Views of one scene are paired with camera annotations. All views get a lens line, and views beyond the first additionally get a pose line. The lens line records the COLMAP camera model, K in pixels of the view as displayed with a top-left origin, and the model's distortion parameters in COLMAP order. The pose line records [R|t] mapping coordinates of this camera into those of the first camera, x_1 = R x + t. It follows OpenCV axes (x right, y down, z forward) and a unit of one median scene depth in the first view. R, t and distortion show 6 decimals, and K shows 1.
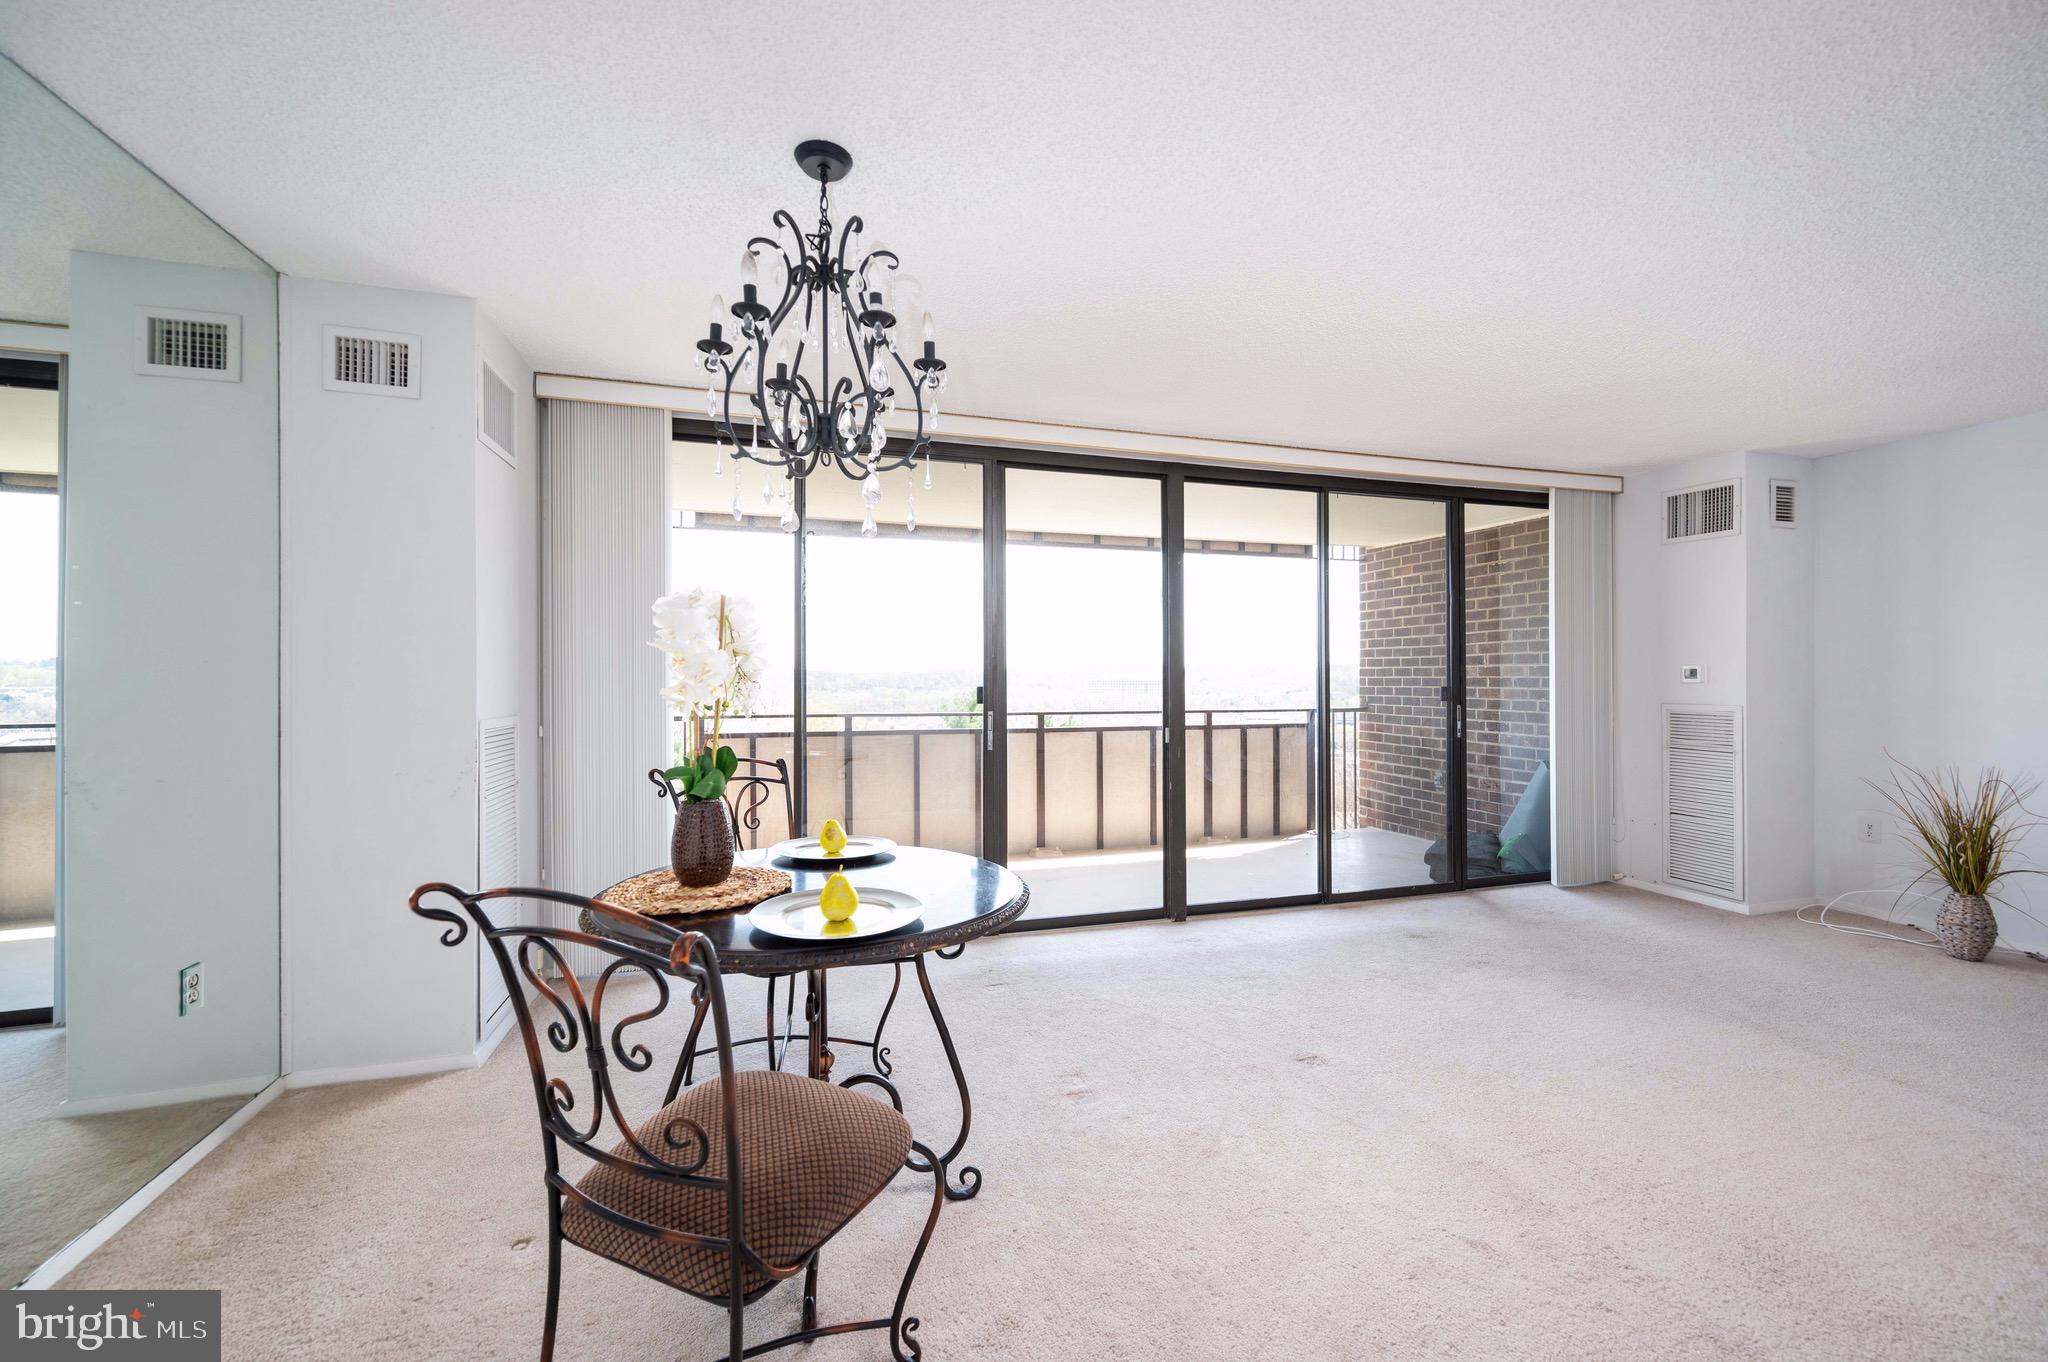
lens RADIAL K [[816.5, 0, 1006.7], [0, 816.5, 672.8], [0, 0, 1]] dist [-0.002988, -0.000265]
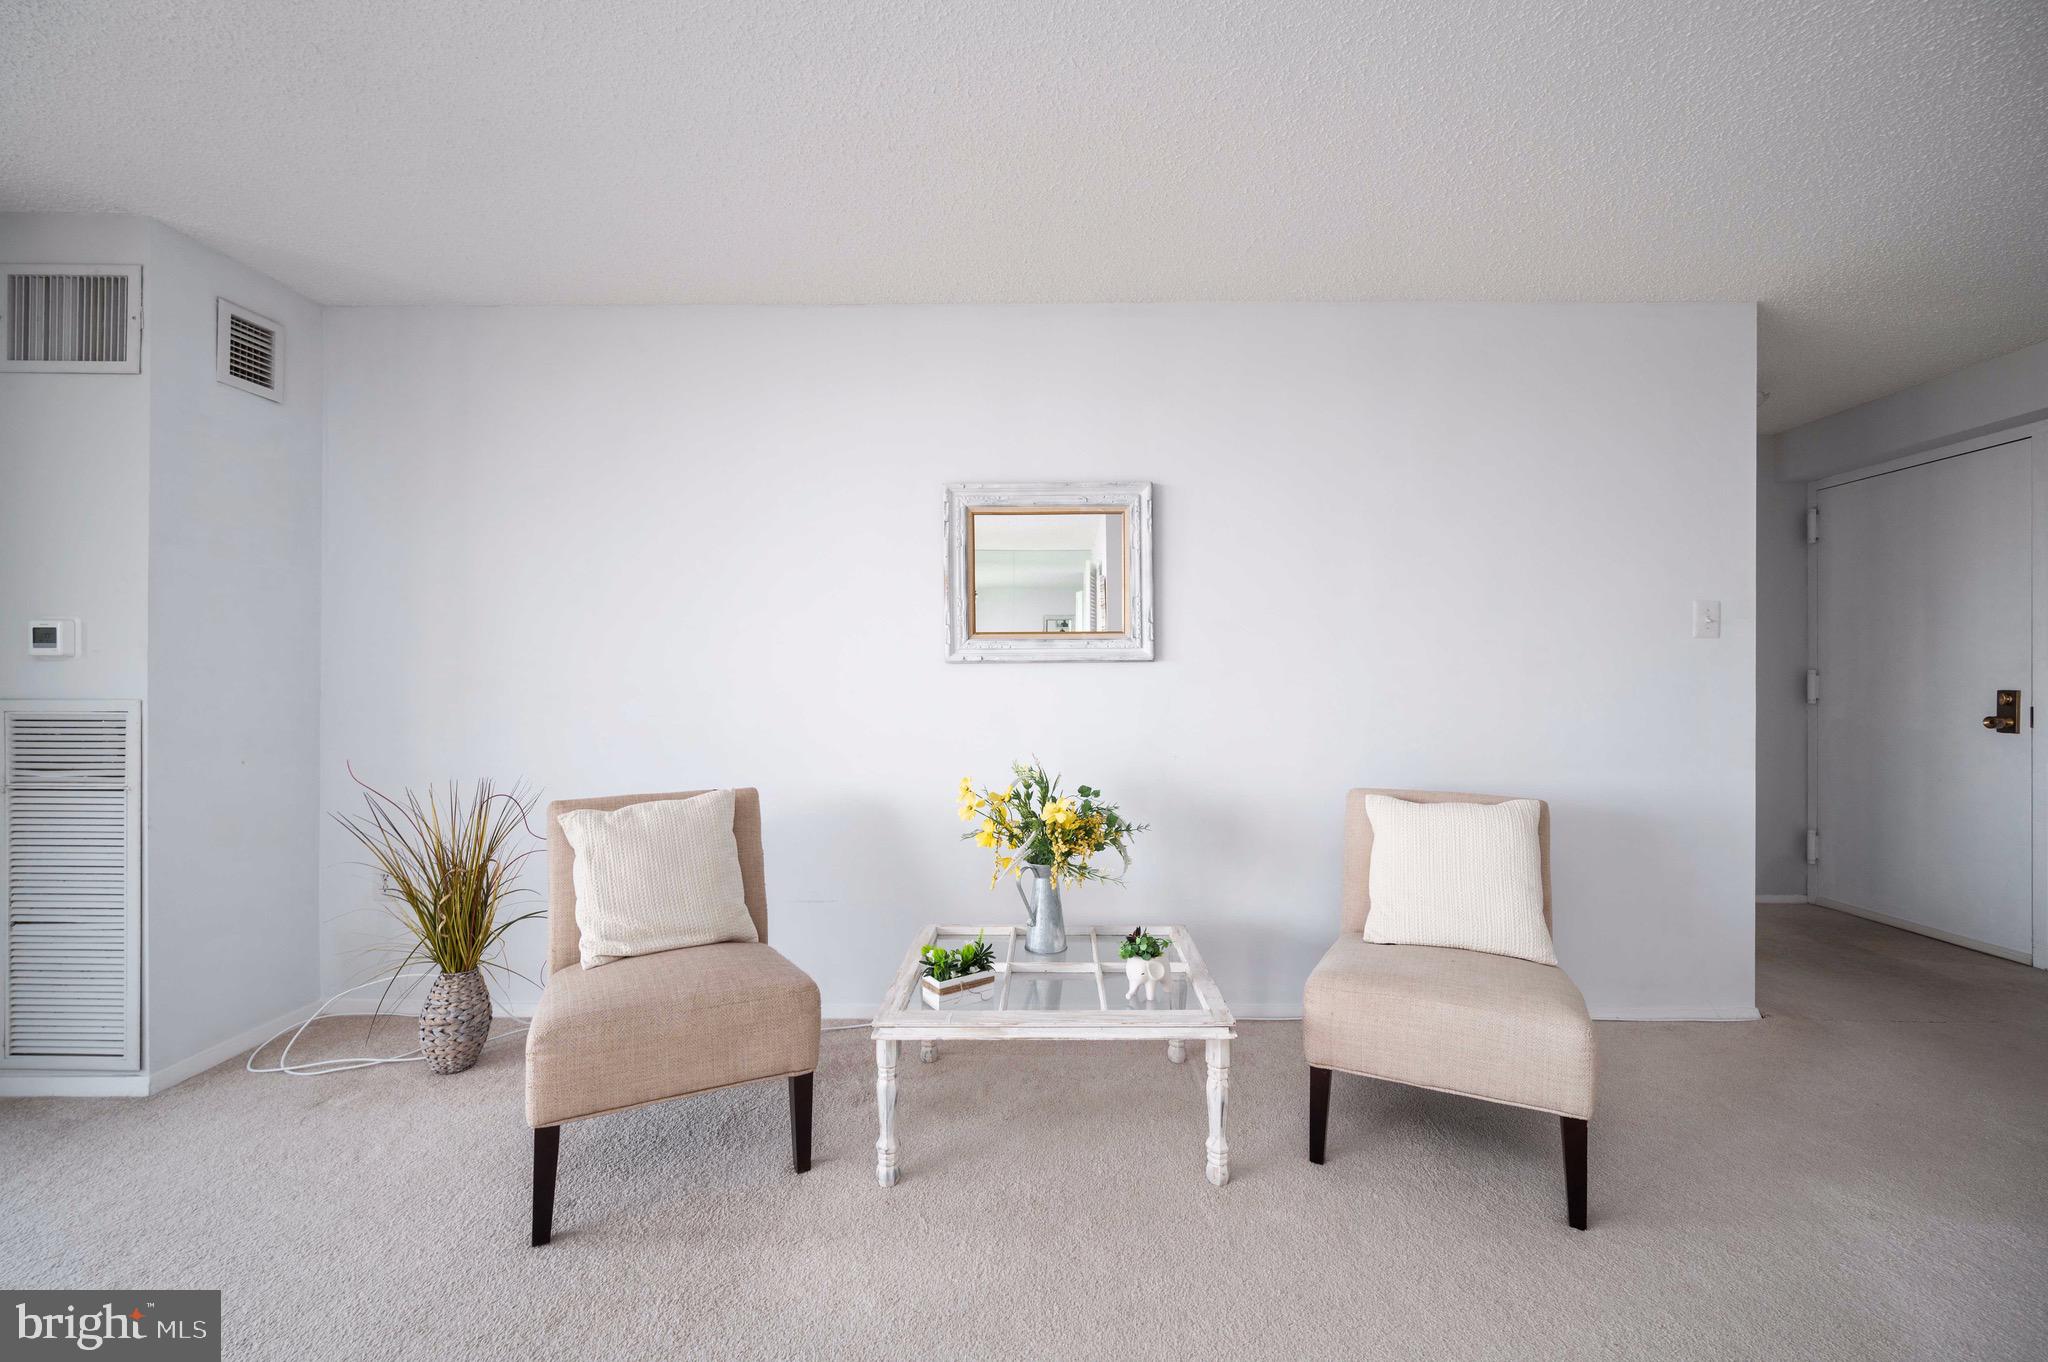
lens RADIAL K [[821.9, 0, 1039.1], [0, 821.9, 674.5], [0, 0, 1]] dist [-0.000822, -0.000034]
pose [[0.297342, 0.000334, 0.954771, 0.560486], [-0.005064, 0.999986, 0.001227, 0.020490], [-0.954758, -0.005200, 0.297339, 0.282841]]
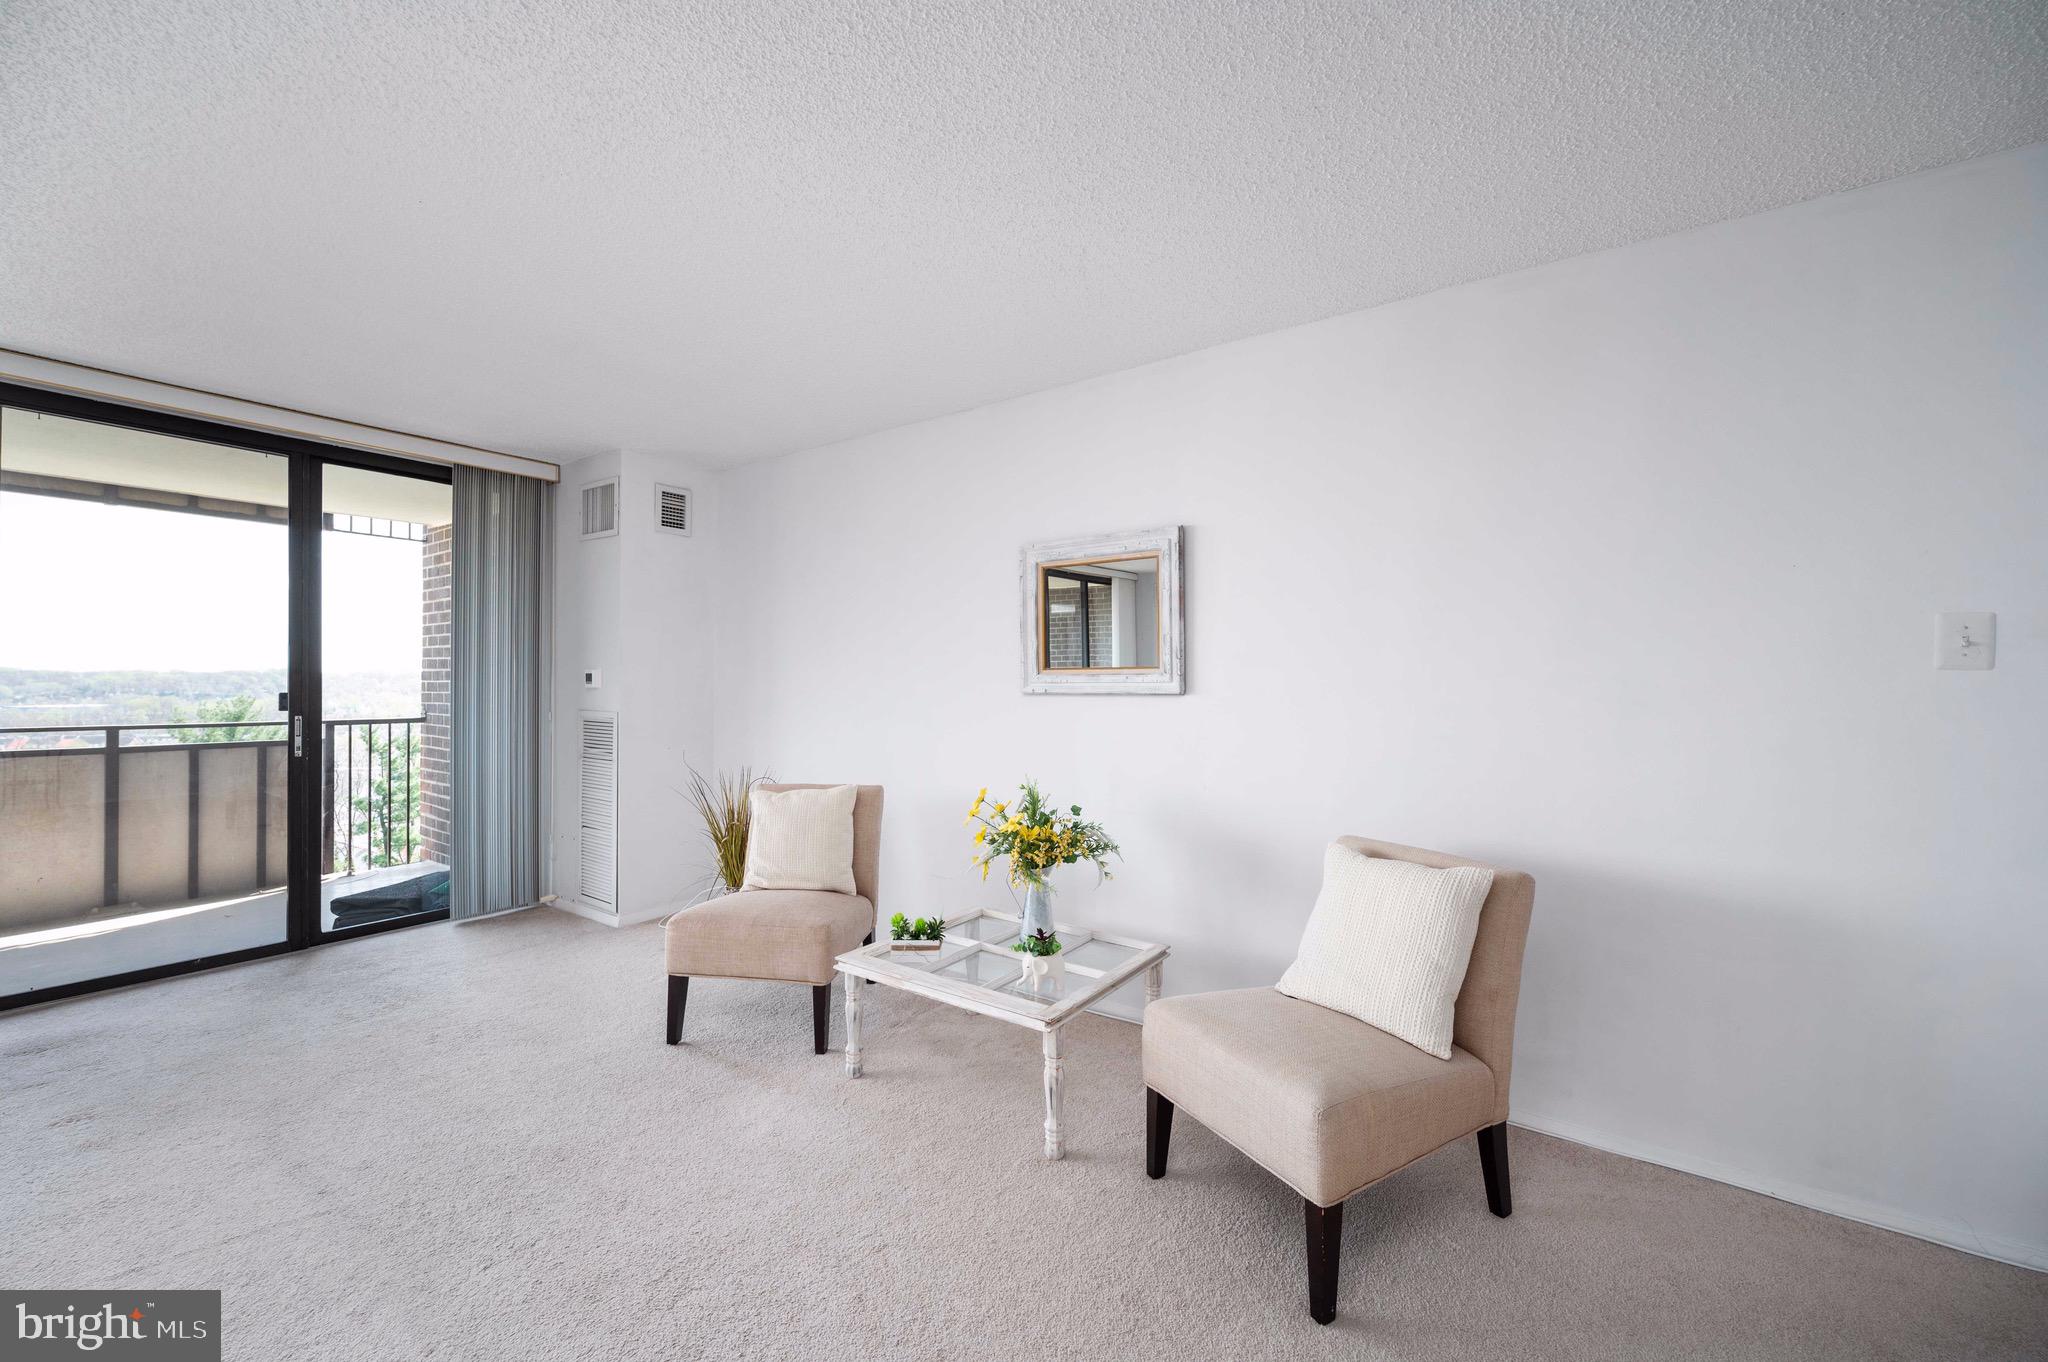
lens RADIAL K [[819.5, 0, 1034.1], [0, 819.5, 683.1], [0, 0, 1]] dist [-0.000738, -0.000213]
pose [[0.794664, 0.000980, 0.607048, 0.694828], [-0.006005, 0.999962, 0.006248, -0.002964], [-0.607019, -0.008610, 0.794640, -0.075556]]
